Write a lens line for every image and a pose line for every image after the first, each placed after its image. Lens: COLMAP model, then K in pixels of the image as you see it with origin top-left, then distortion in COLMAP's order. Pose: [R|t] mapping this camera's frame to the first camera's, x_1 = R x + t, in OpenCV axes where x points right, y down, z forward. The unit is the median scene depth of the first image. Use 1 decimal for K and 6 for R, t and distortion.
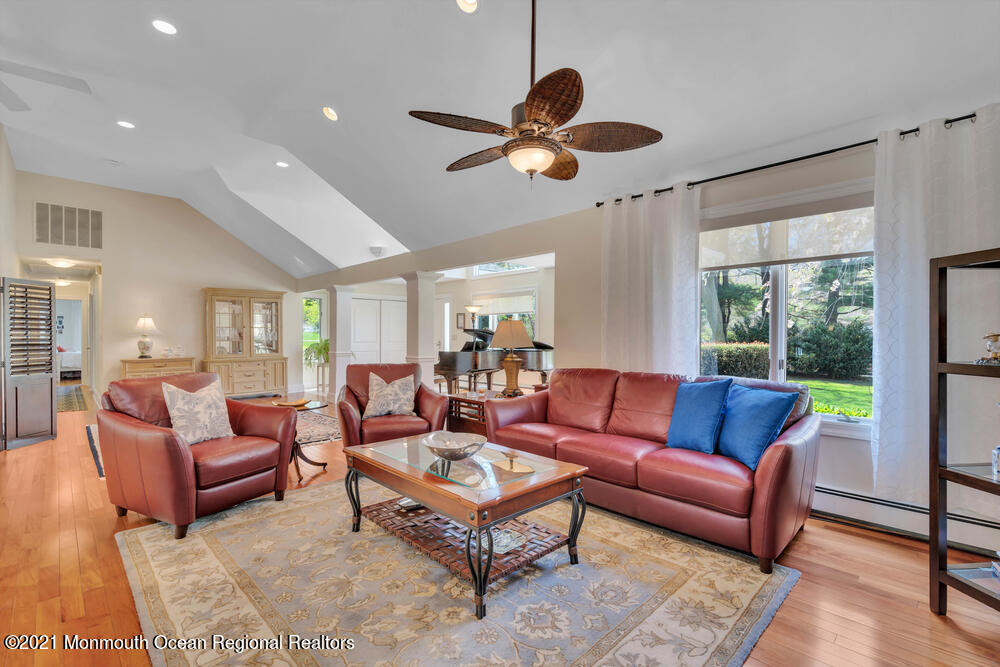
lens RADIAL K [[460.1, 0, 503.1], [0, 460.1, 334.4], [0, 0, 1]] dist [0.000725, 0.000028]
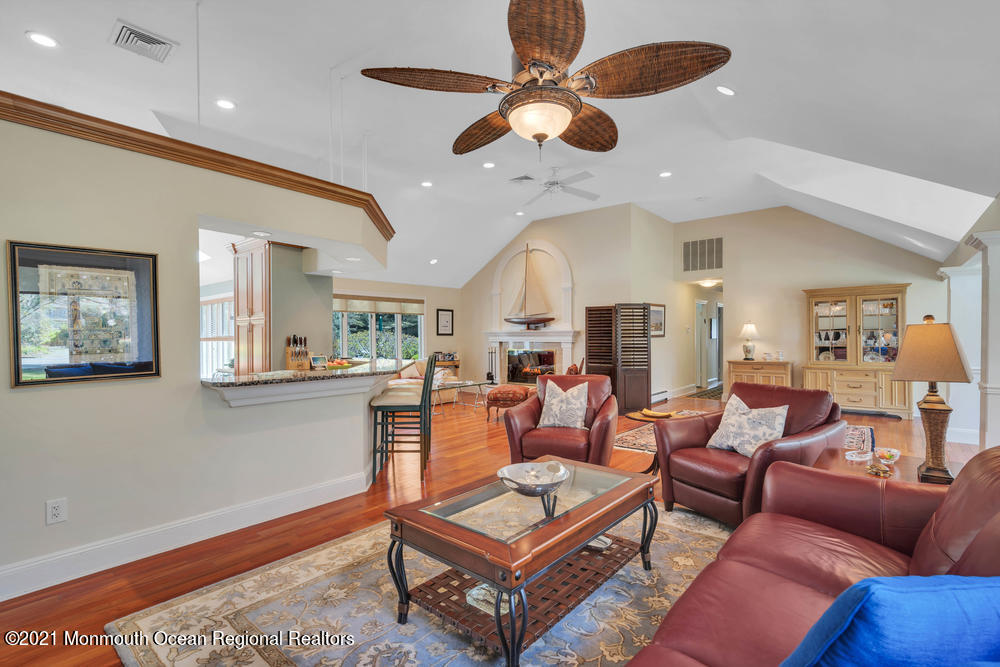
lens RADIAL K [[460.1, 0, 500.6], [0, 460.1, 337.9], [0, 0, 1]] dist [0.000725, 0.000028]
pose [[0.086532, 0.004648, -0.996238, 0.283727], [0.007252, 0.999960, 0.005295, -0.013501], [0.996223, -0.007683, 0.086495, 0.314548]]
